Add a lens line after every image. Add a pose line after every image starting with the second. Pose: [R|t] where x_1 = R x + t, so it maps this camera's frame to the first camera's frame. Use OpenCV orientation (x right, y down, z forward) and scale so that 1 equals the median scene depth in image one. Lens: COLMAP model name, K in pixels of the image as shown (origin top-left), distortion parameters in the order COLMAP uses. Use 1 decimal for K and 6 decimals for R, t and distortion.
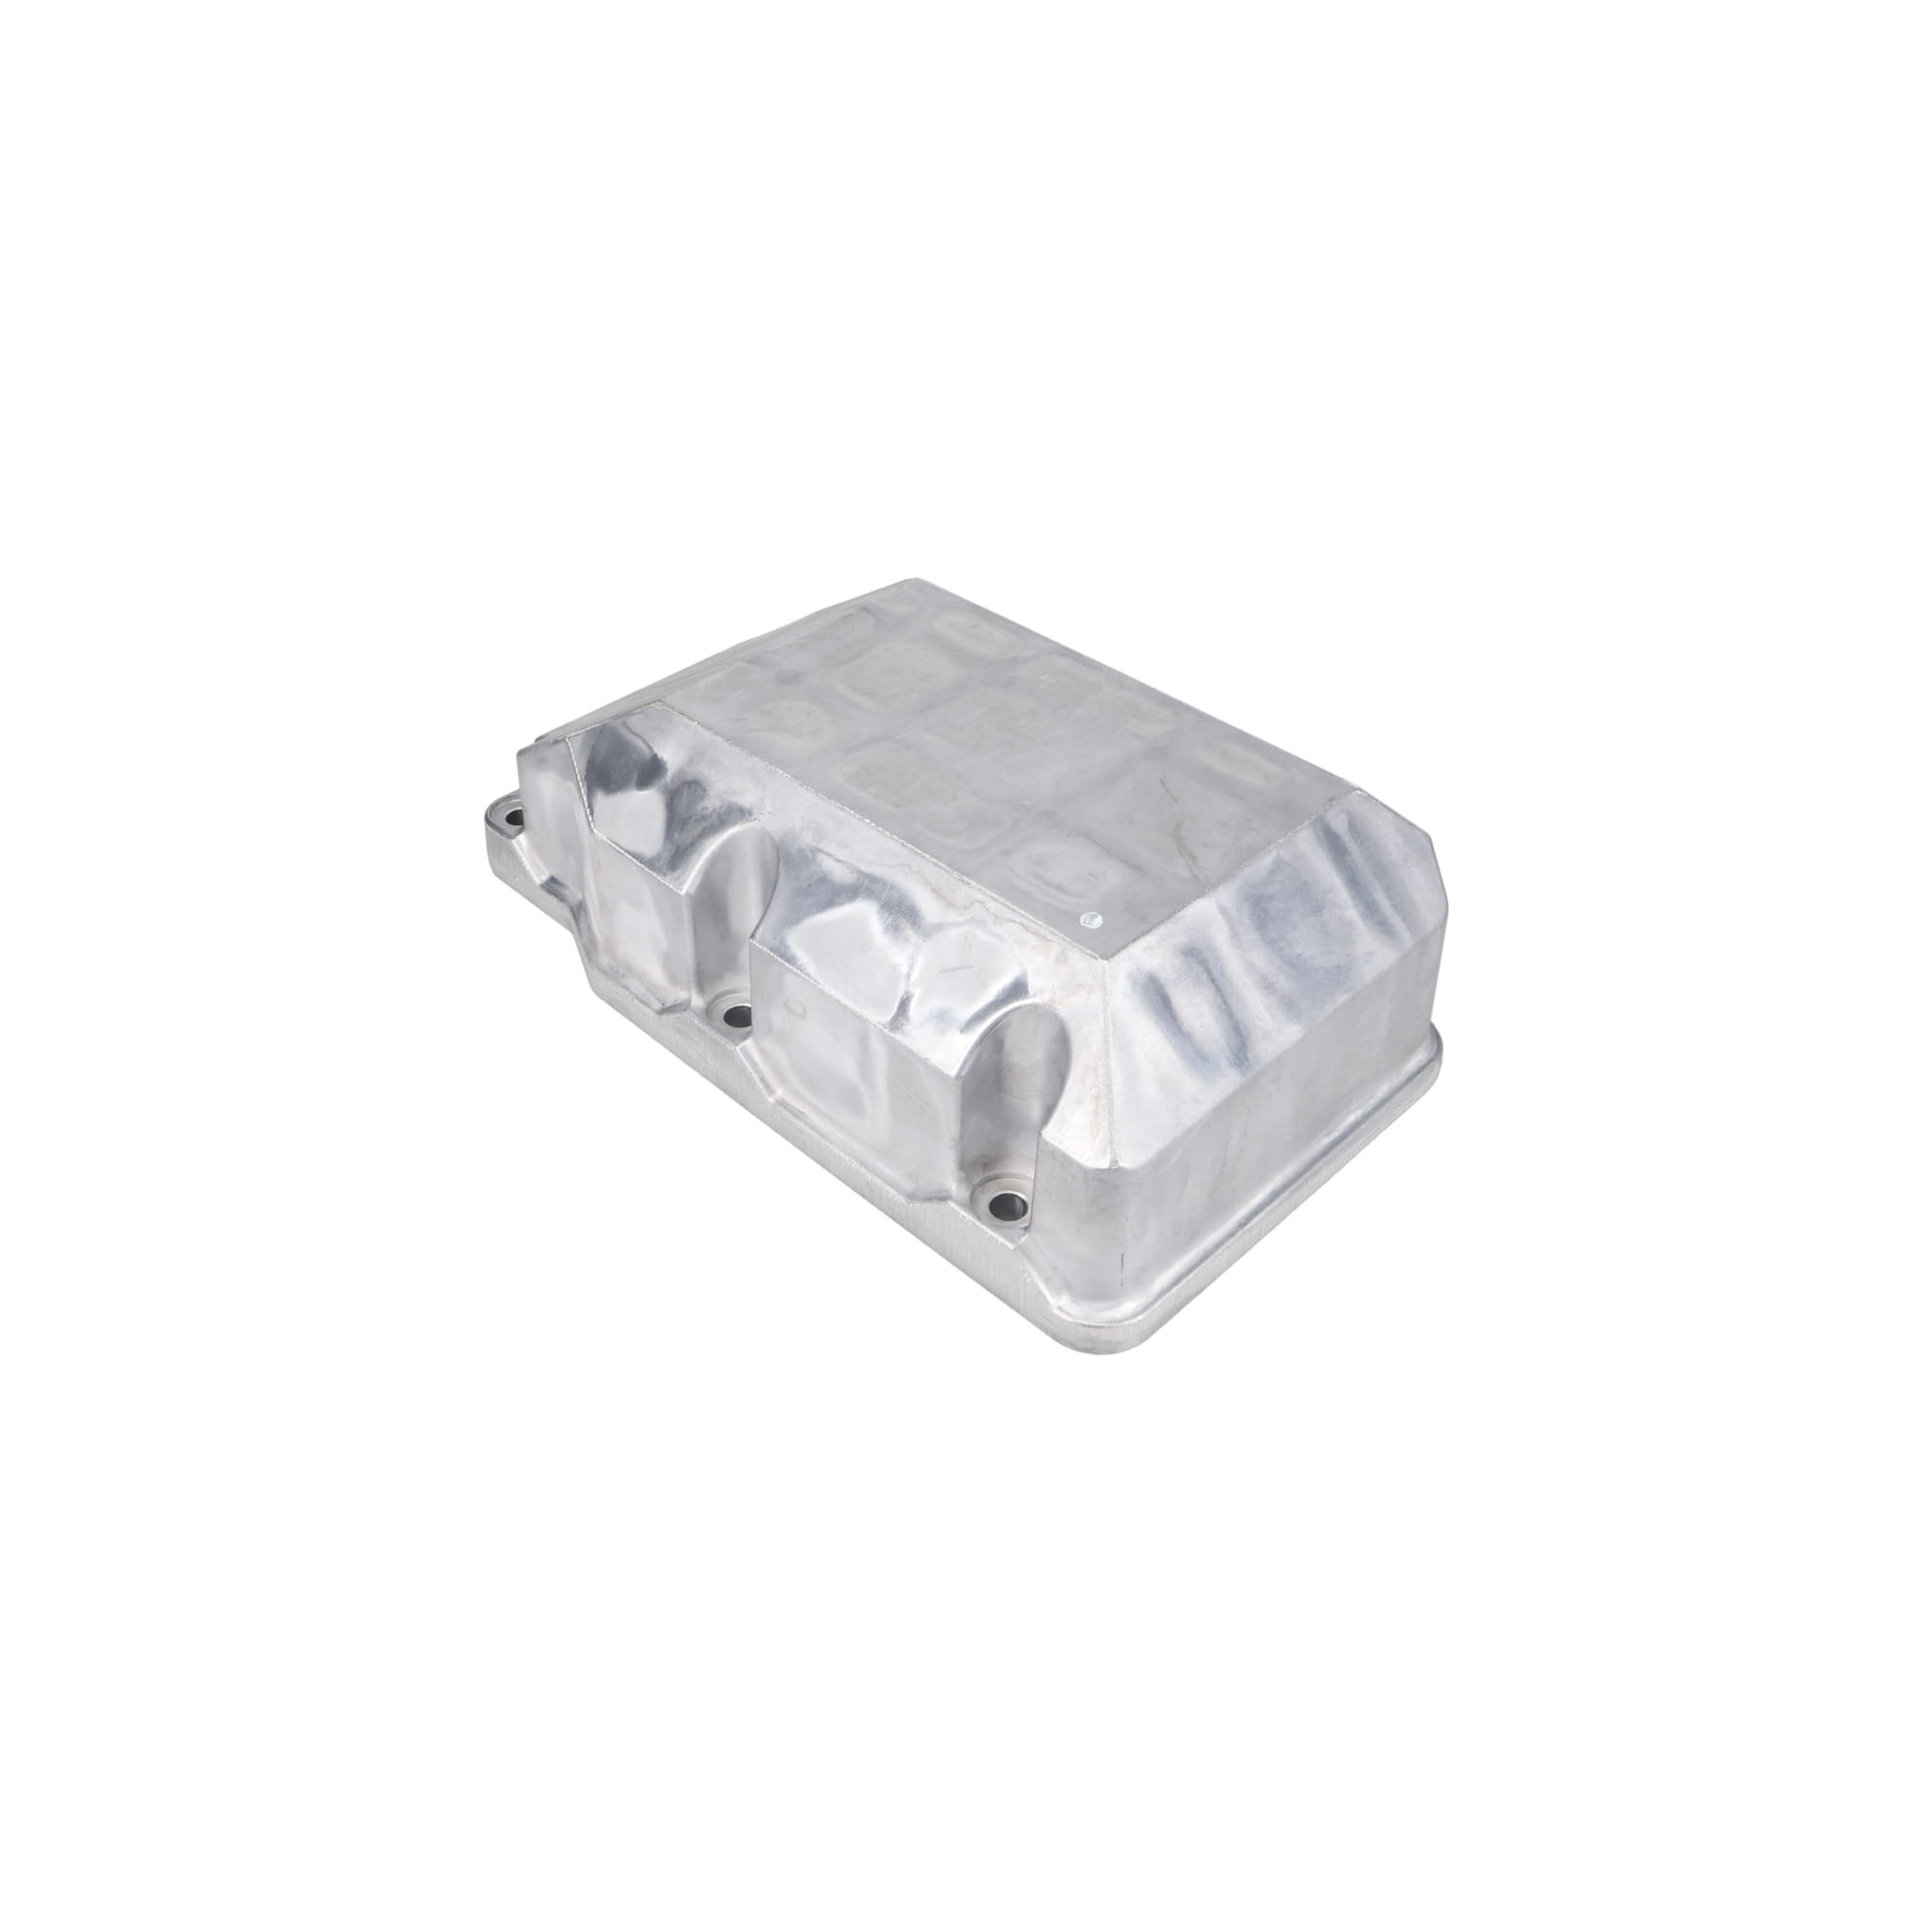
lens RADIAL K [[1754.5, 0, 966.0], [0, 1754.5, 966.0], [0, 0, 1]] dist [-0.012047, -0.000856]
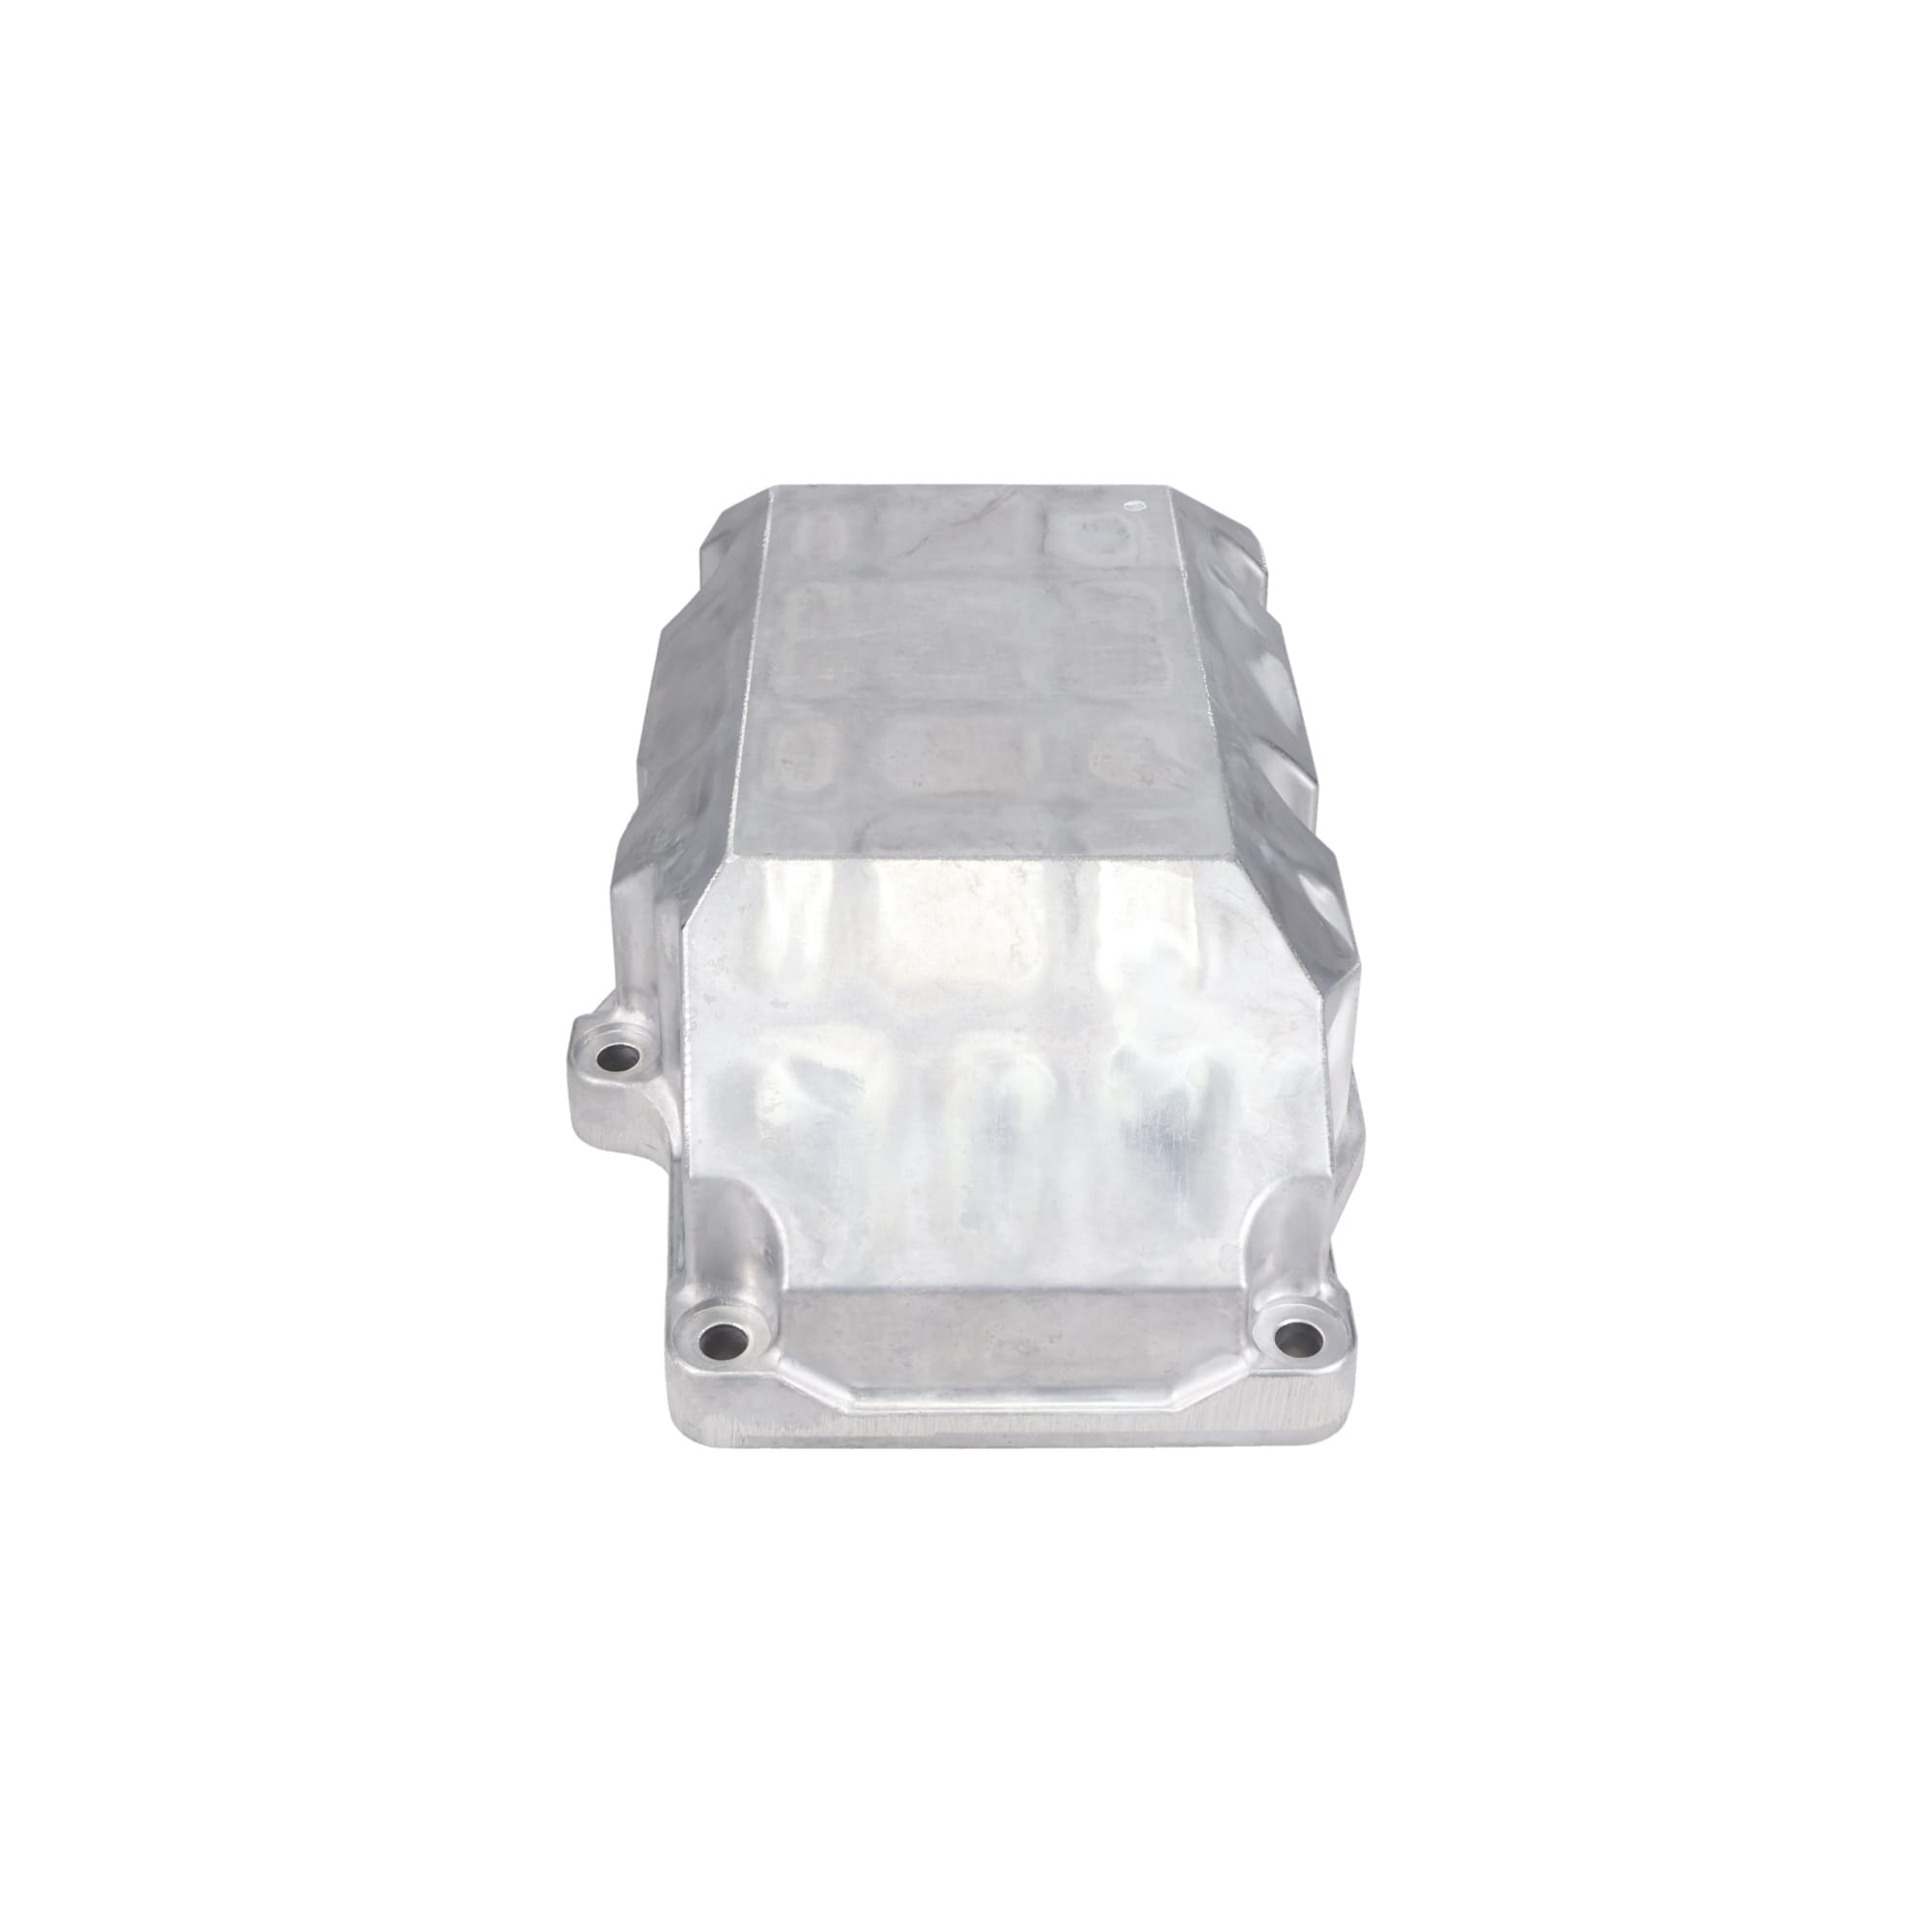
lens RADIAL K [[2282.8, 0, 966.0], [0, 2282.8, 966.0], [0, 0, 1]] dist [-0.004092, 0.001137]
pose [[-0.707038, -0.444643, 0.549900, -0.688797], [0.444770, 0.324950, 0.834618, -1.055336], [-0.549797, 0.834686, -0.031989, 1.231647]]
